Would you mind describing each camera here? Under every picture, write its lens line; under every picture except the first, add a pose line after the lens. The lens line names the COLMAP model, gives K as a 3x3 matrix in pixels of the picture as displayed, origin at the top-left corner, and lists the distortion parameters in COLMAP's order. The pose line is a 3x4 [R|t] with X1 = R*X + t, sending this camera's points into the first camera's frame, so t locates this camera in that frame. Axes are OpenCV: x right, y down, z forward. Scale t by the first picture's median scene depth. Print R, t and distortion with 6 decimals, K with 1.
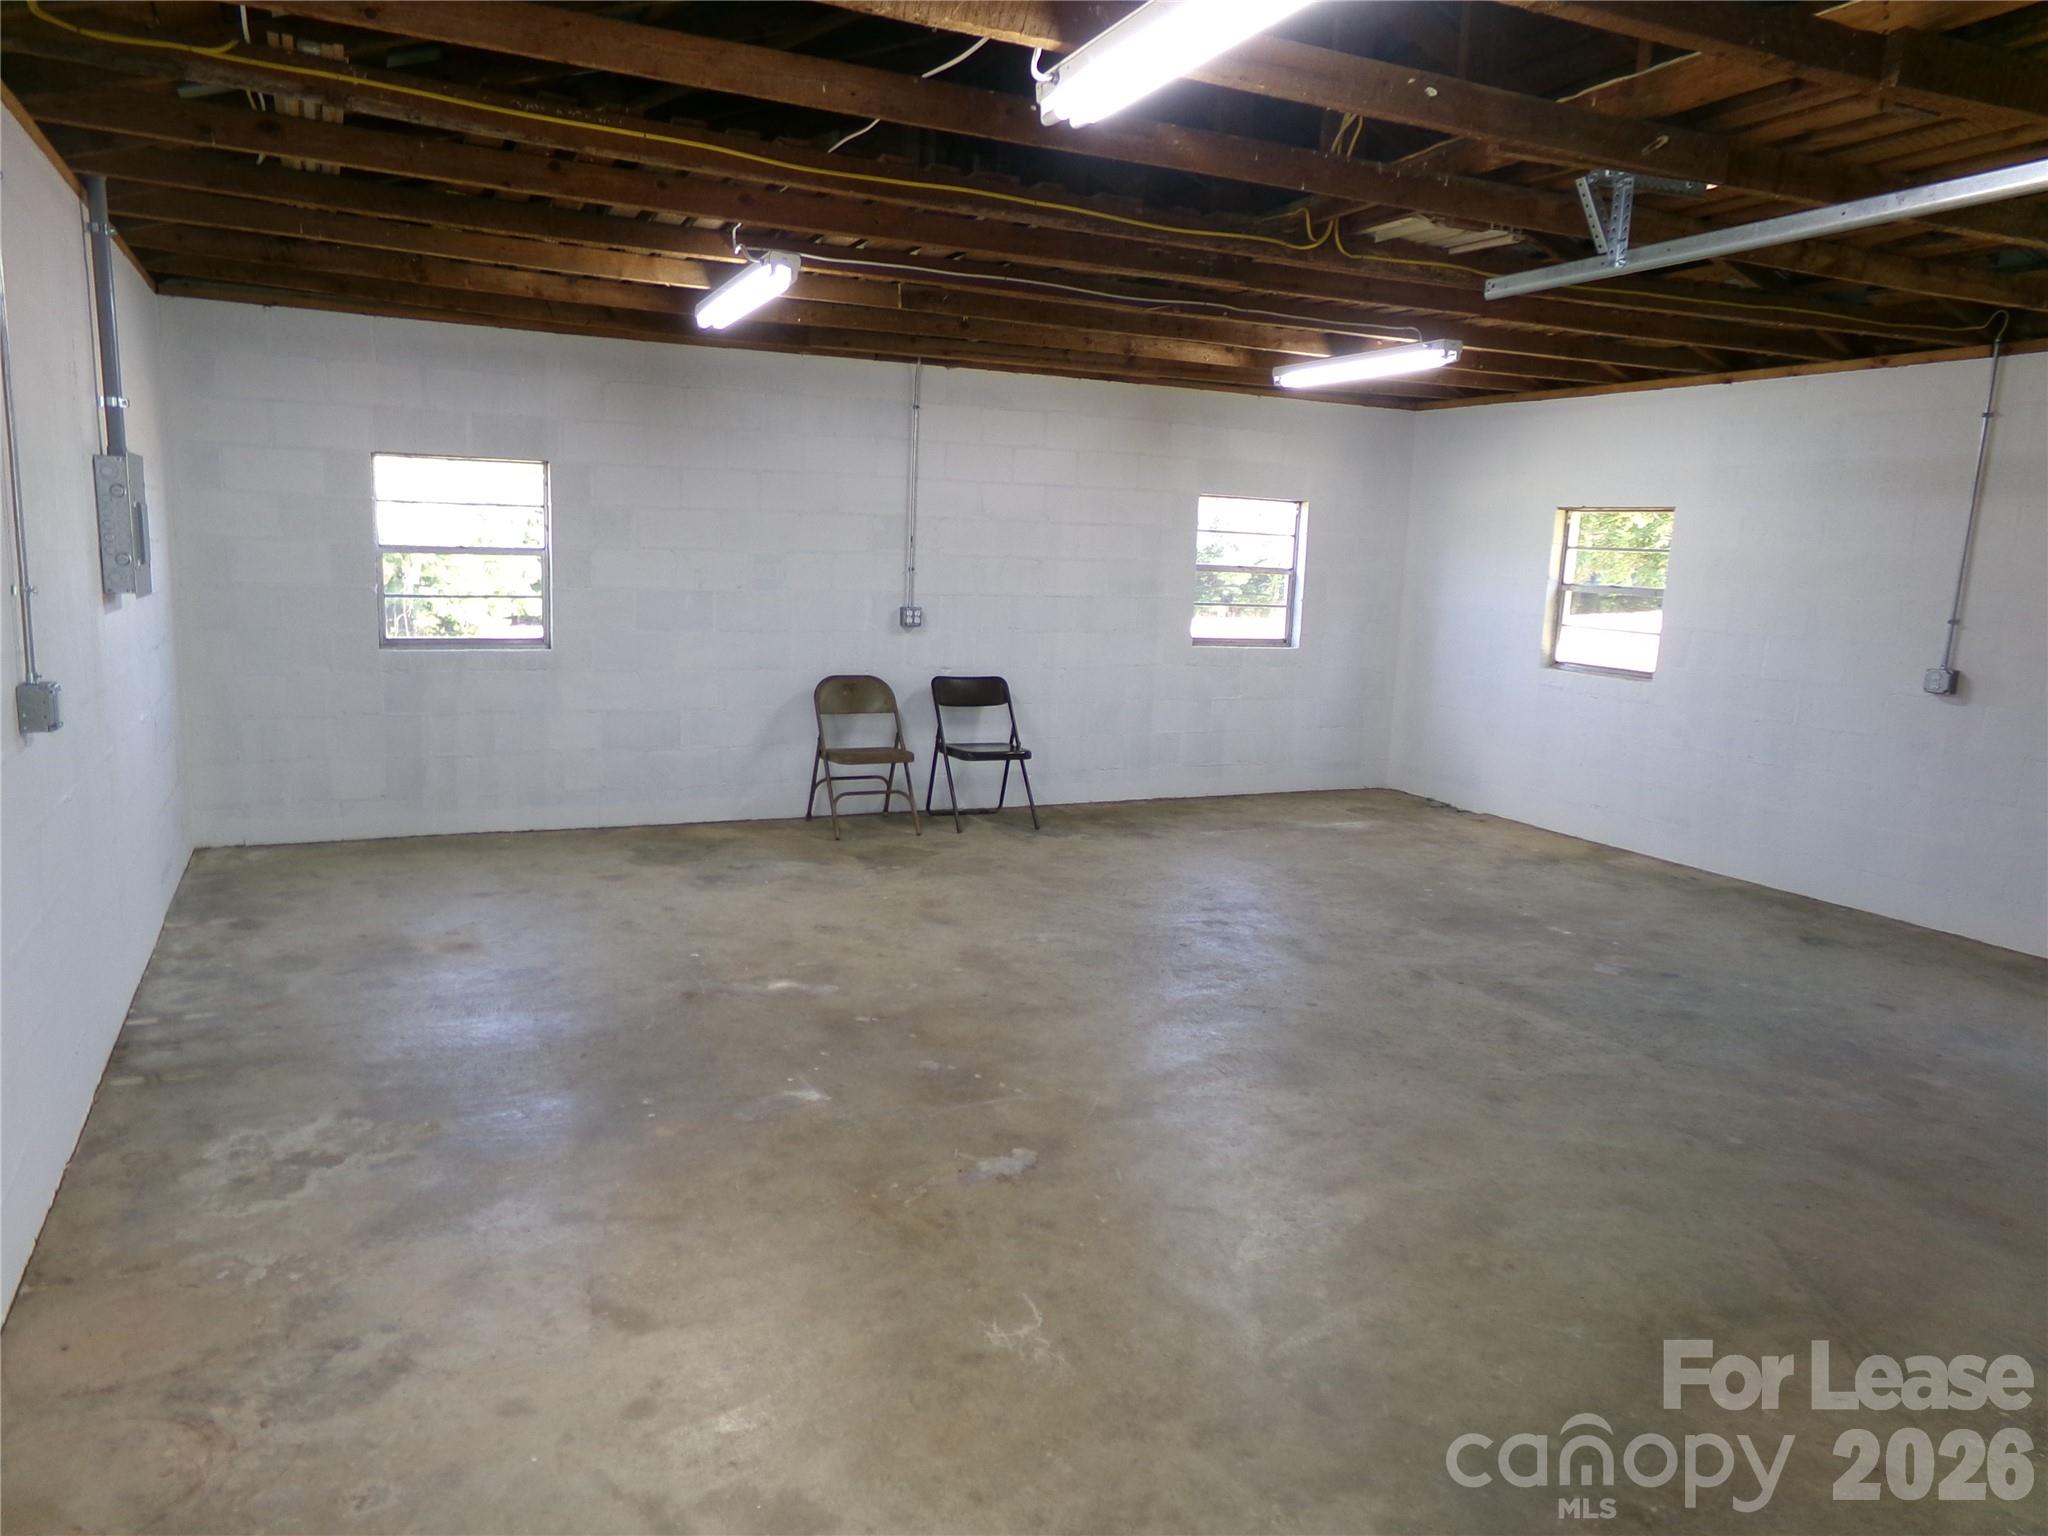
lens RADIAL K [[1446.7, 0, 1028.2], [0, 1446.7, 809.7], [0, 0, 1]] dist [-0.056207, 0.095561]
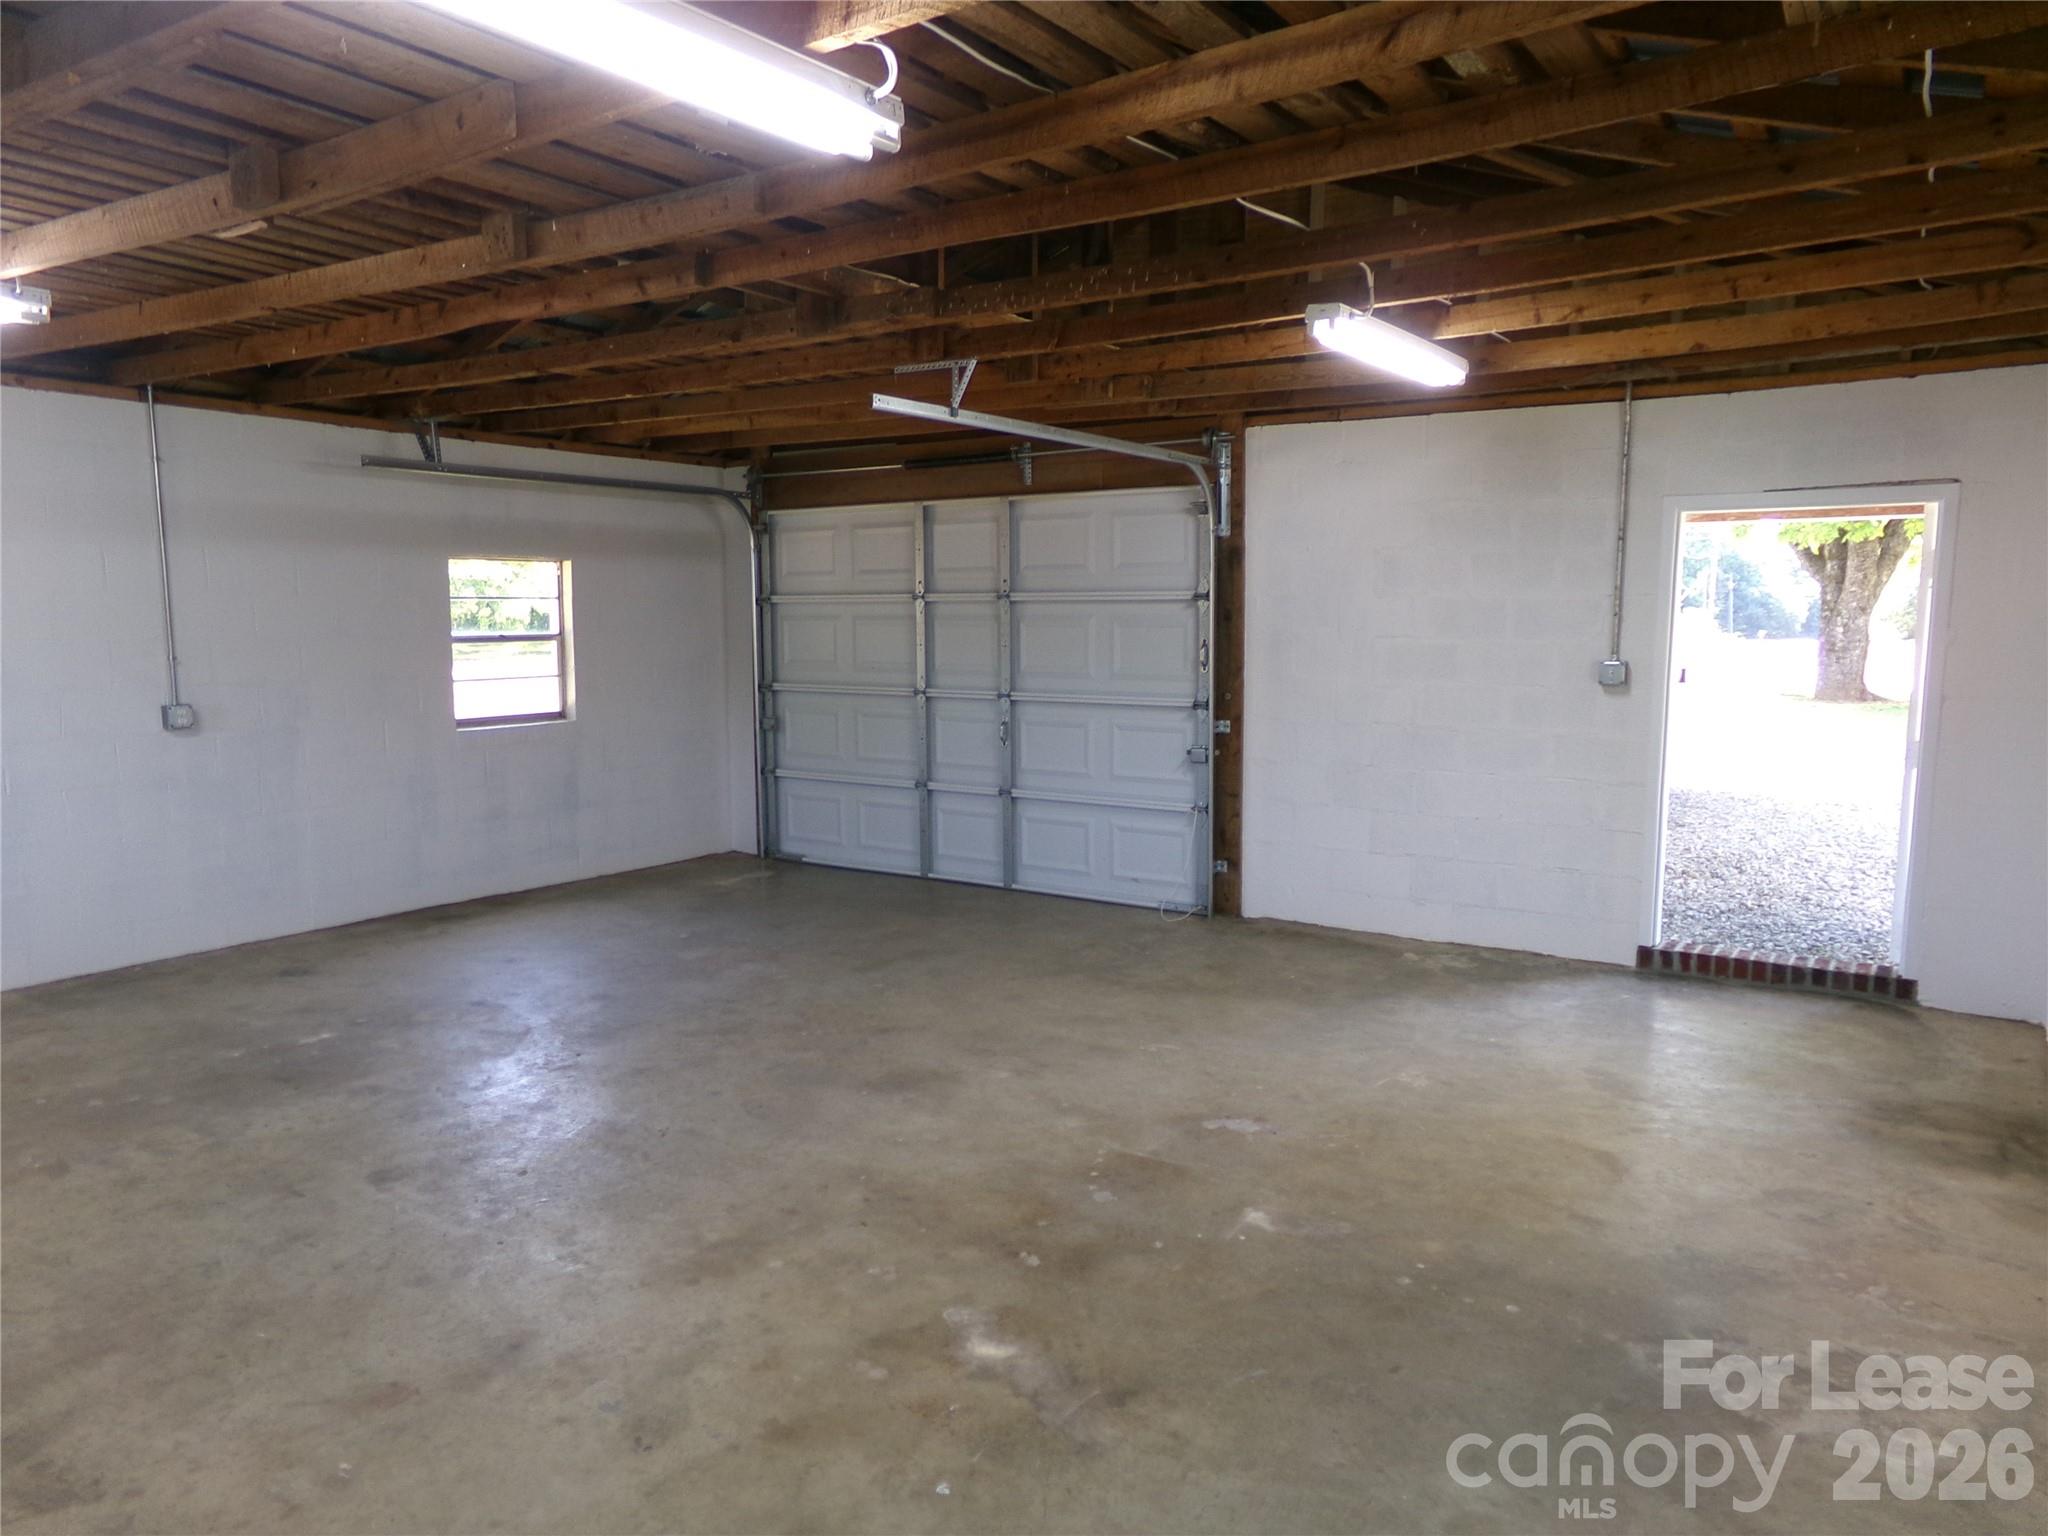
lens RADIAL K [[1446.7, 0, 1028.2], [0, 1446.7, 809.7], [0, 0, 1]] dist [-0.056207, 0.095561]
pose [[-0.528137, -0.153463, 0.835177, -0.681531], [0.138252, 0.954871, 0.262883, -0.265082], [-0.837829, 0.254303, -0.483086, 1.277931]]
